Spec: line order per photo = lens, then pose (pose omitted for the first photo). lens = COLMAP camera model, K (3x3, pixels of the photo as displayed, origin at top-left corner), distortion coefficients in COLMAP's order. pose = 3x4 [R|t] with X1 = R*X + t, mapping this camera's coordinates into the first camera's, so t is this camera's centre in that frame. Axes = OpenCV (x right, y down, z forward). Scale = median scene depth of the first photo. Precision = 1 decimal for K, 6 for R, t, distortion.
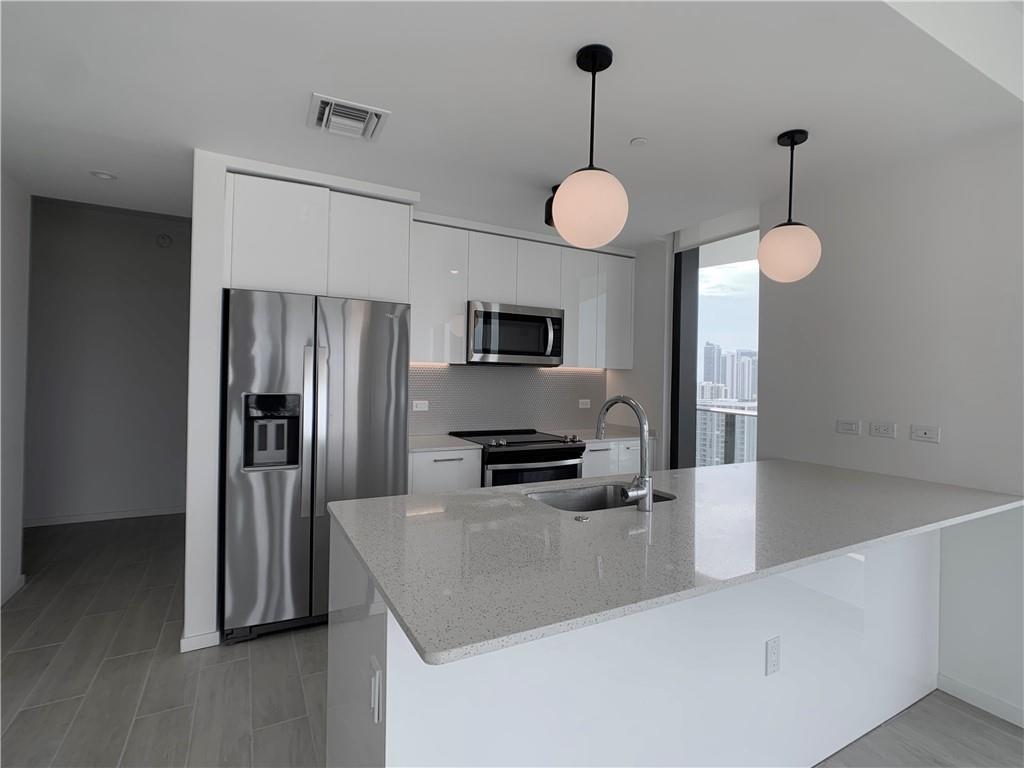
lens RADIAL K [[508.5, 0, 521.7], [0, 508.5, 376.2], [0, 0, 1]] dist [-0.033098, 0.017852]
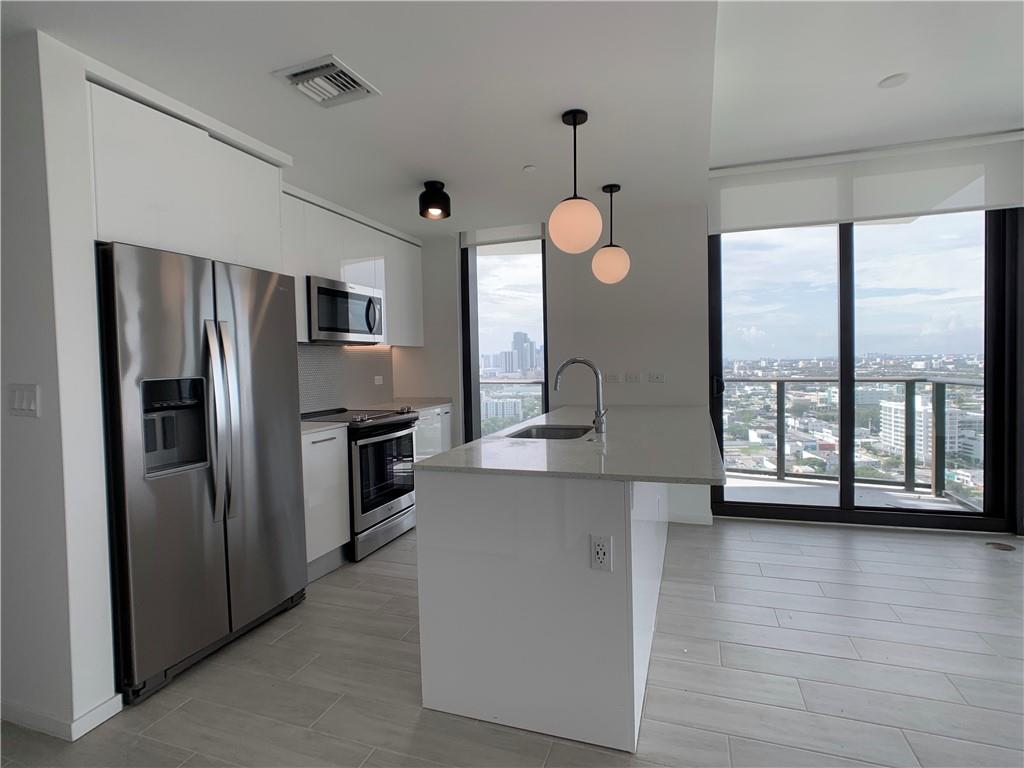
lens RADIAL K [[507.6, 0, 527.1], [0, 507.6, 376.4], [0, 0, 1]] dist [-0.028227, 0.013431]
pose [[0.738257, -0.056845, 0.672119, -0.587092], [0.034402, 0.998319, 0.046646, 0.012758], [-0.673641, -0.011314, 0.738972, 0.025279]]
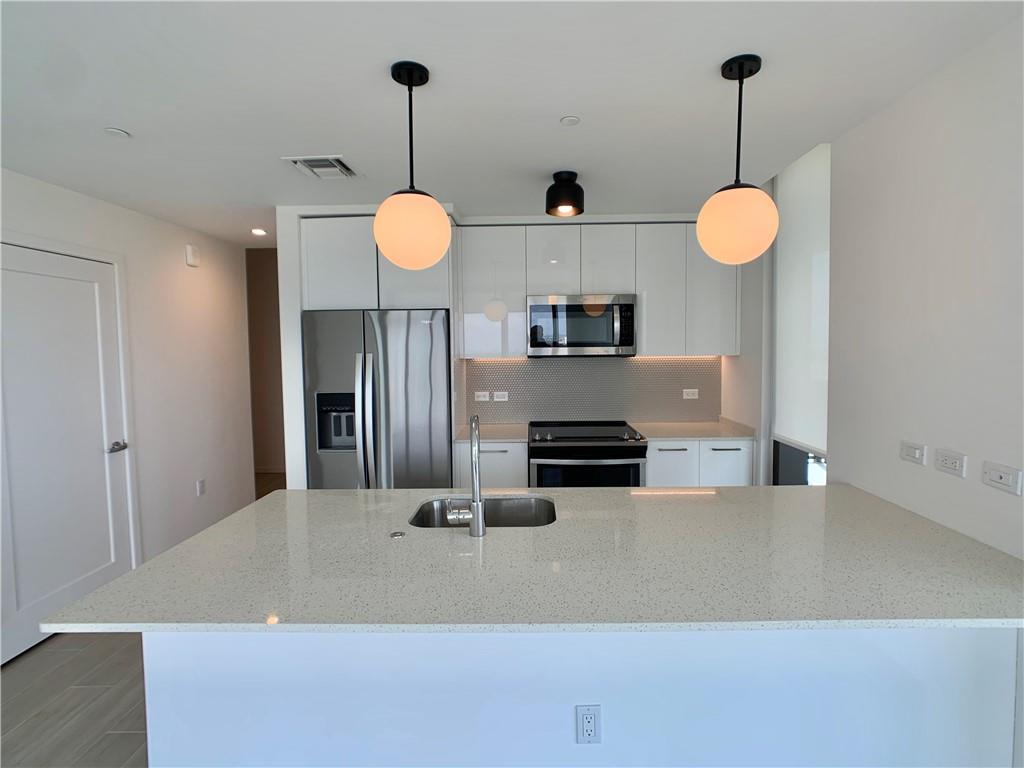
lens RADIAL K [[507.6, 0, 527.1], [0, 507.6, 376.4], [0, 0, 1]] dist [-0.028227, 0.013431]
pose [[0.870180, 0.001155, -0.492733, 0.516305], [0.030373, 0.997970, 0.055978, -0.058146], [0.491797, -0.063676, 0.868378, 0.141722]]
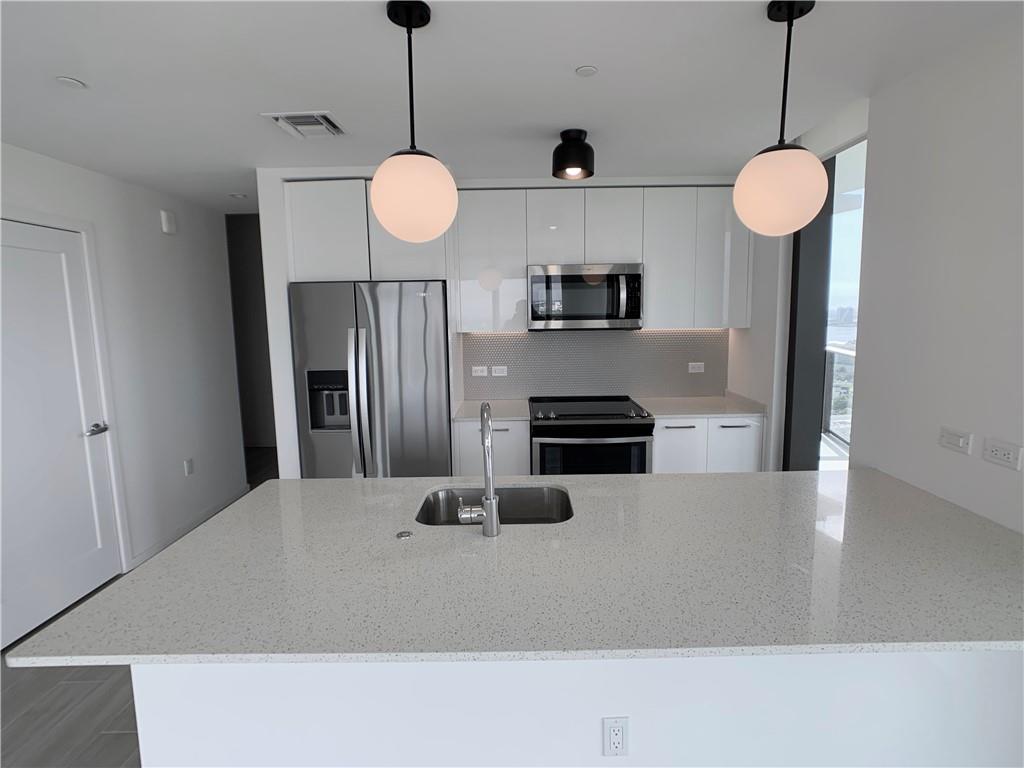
lens RADIAL K [[508.5, 0, 521.7], [0, 508.5, 376.2], [0, 0, 1]] dist [-0.033098, 0.017852]
pose [[0.876773, 0.029731, -0.479984, 0.457772], [0.033960, 0.991768, 0.123465, -0.078353], [0.479703, -0.124551, 0.868546, 0.179196]]
